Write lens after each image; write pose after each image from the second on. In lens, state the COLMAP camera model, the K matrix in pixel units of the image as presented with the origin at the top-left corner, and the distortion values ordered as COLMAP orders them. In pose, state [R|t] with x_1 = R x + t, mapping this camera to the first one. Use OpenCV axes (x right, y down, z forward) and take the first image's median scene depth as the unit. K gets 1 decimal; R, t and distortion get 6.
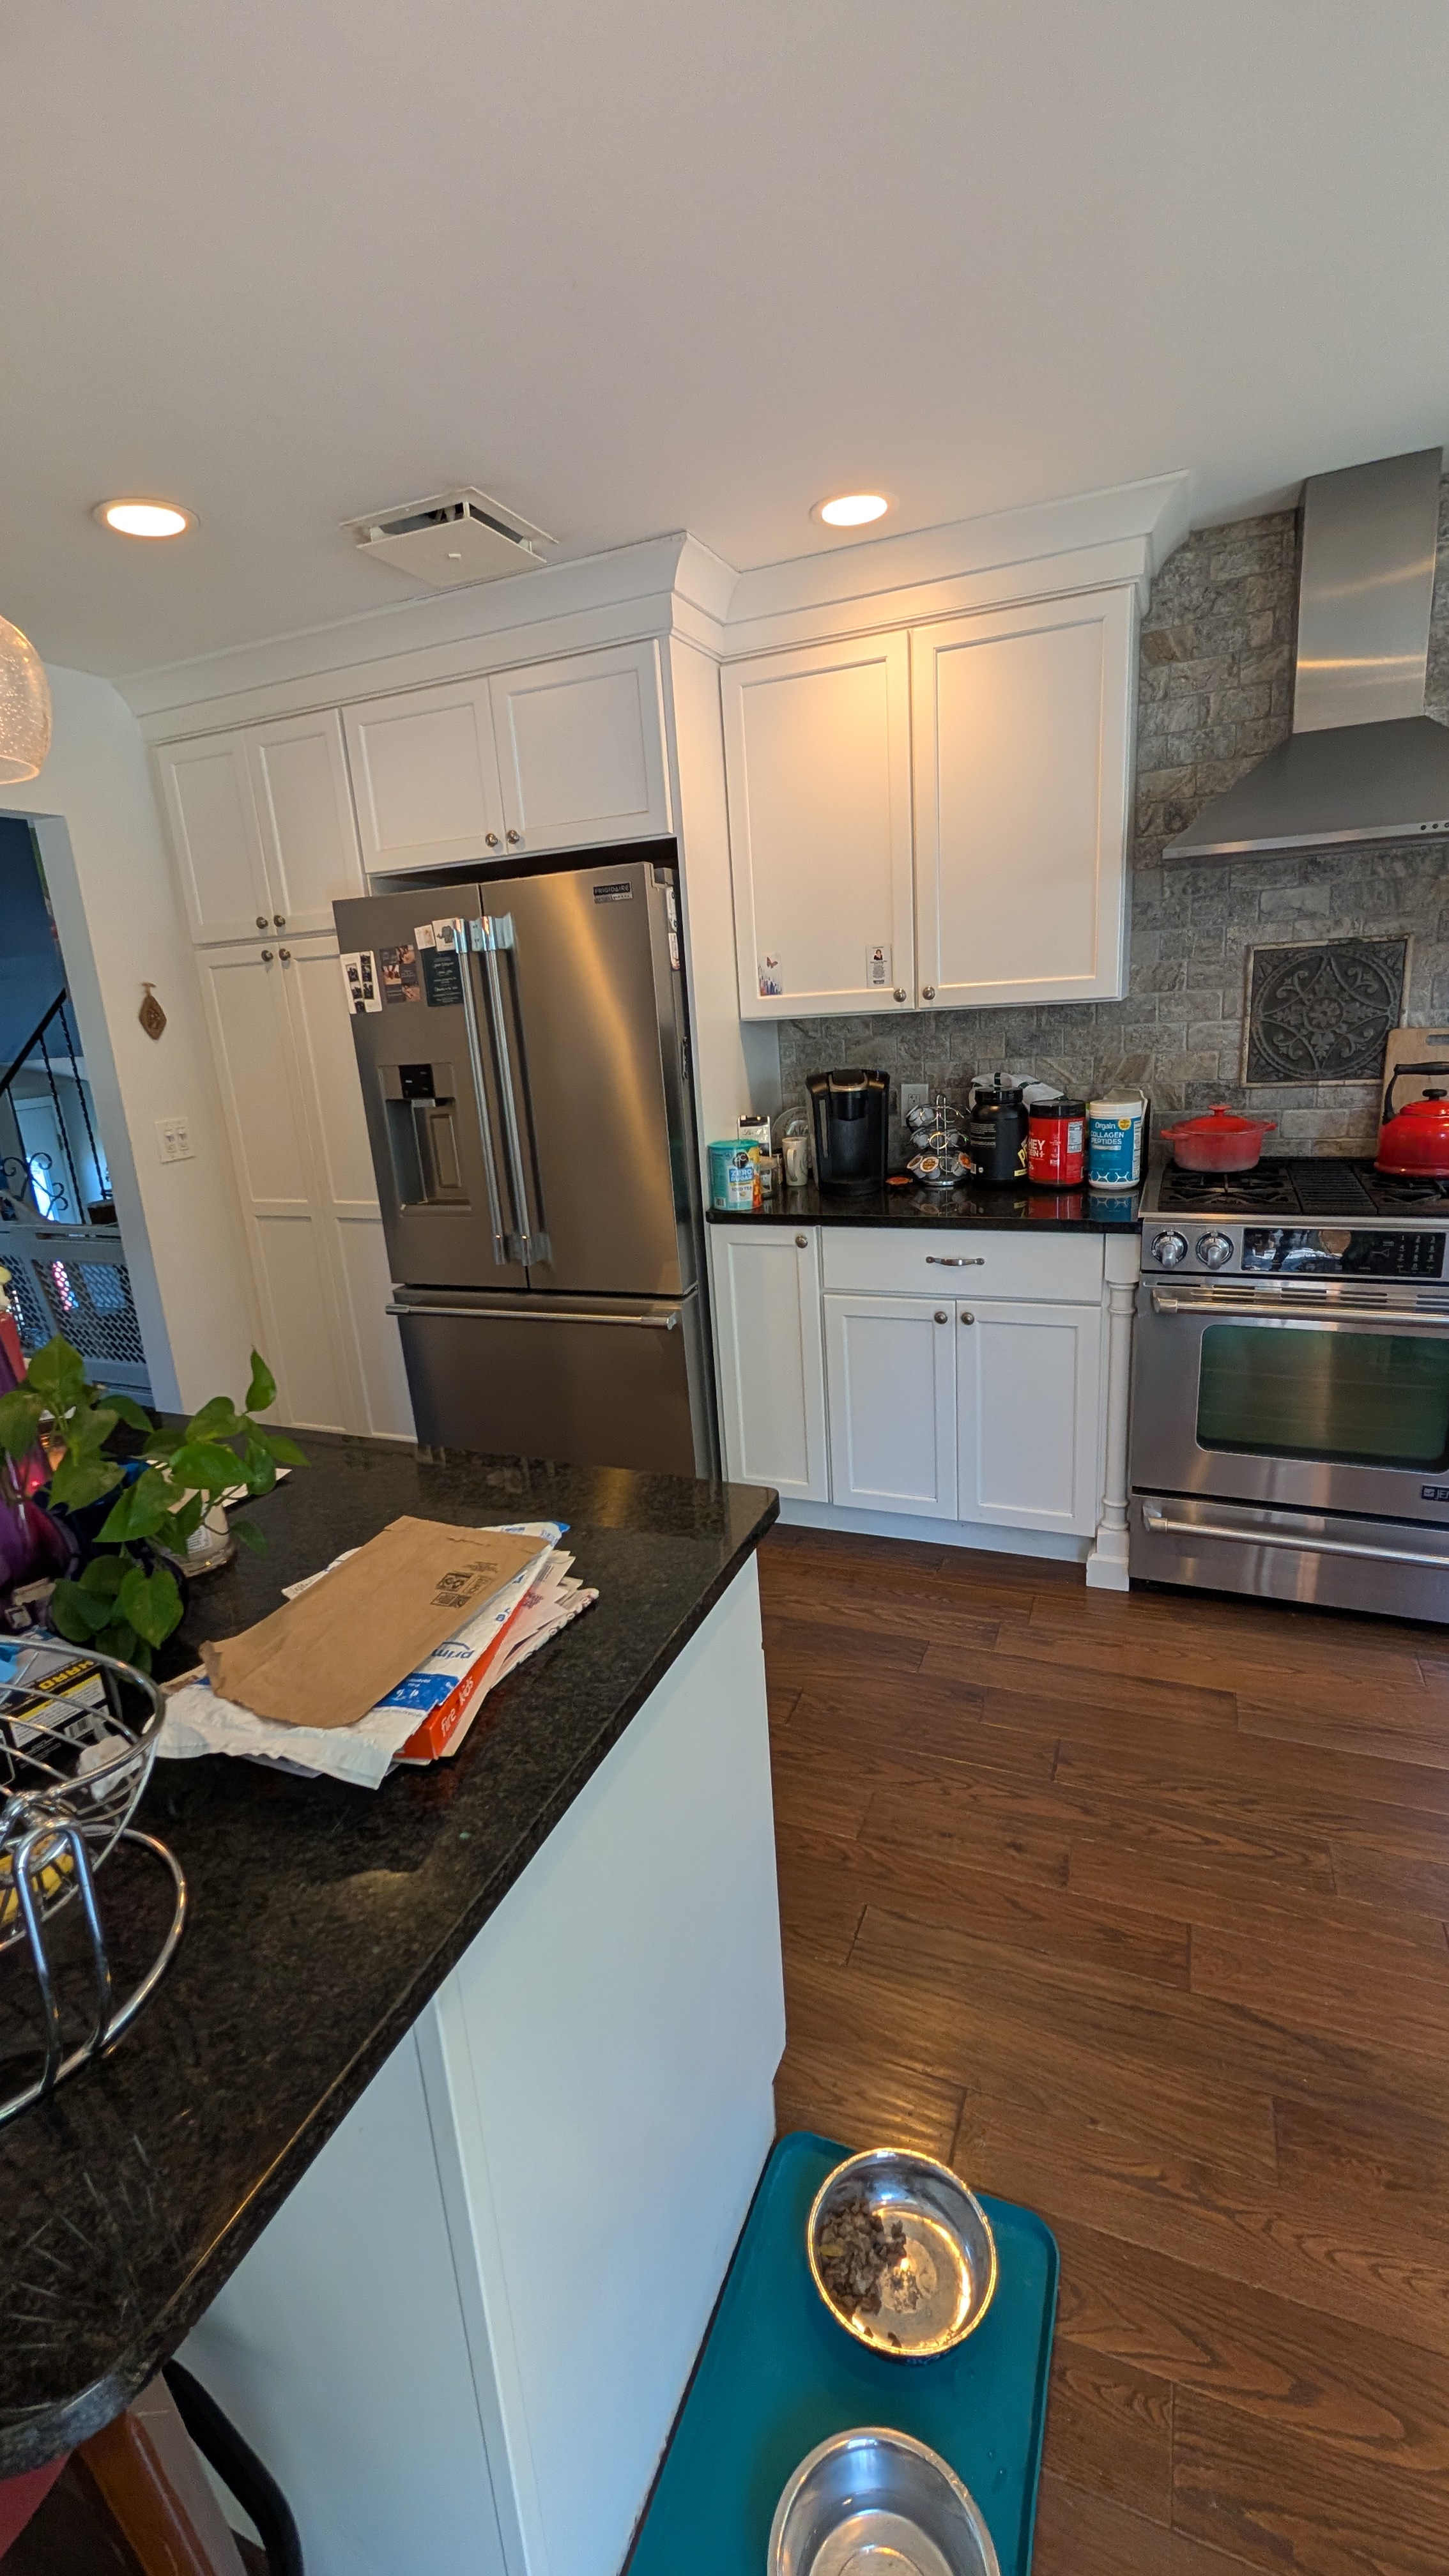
lens RADIAL K [[1082.3, 0, 710.0], [0, 1082.3, 1279.6], [0, 0, 1]] dist [-0.000363, 0.000307]
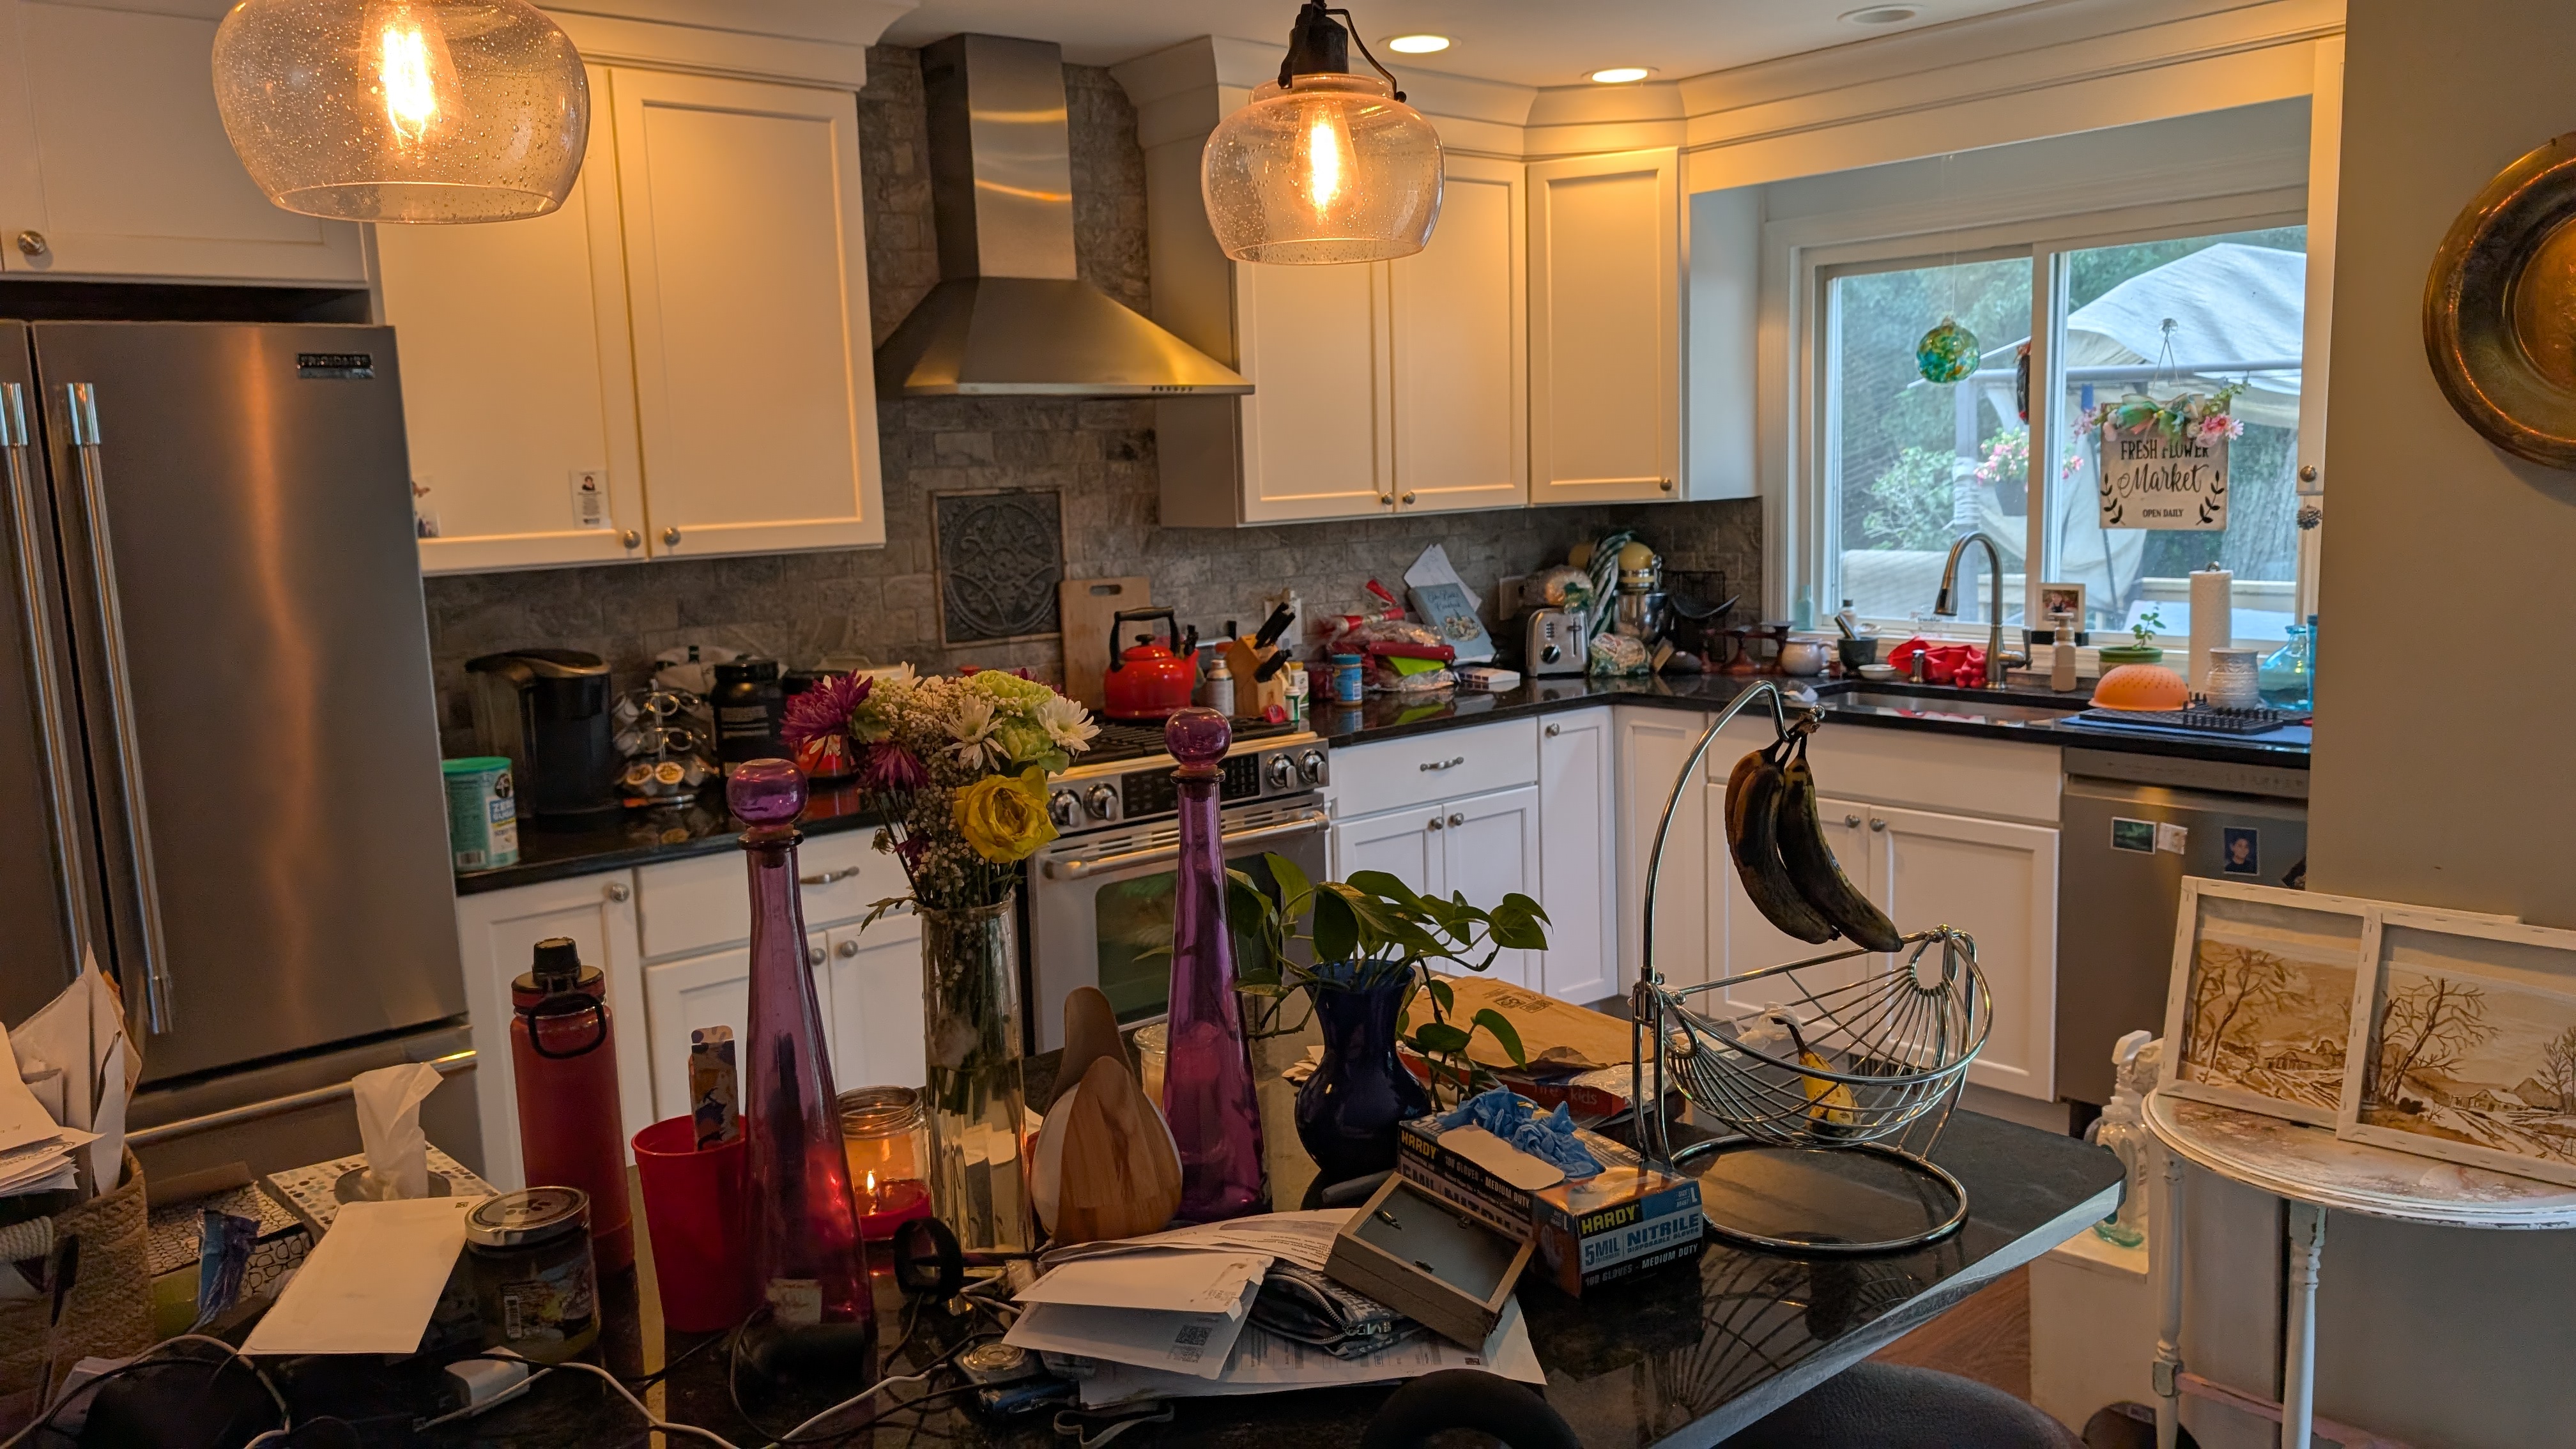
lens RADIAL K [[1863.0, 0, 1283.5], [0, 1863.0, 751.9], [0, 0, 1]] dist [0.073075, -0.159170]
pose [[0.451633, -0.084062, 0.888235, -0.783253], [0.241172, 0.969993, -0.030827, 0.015883], [-0.858990, 0.228140, 0.458354, 0.102965]]
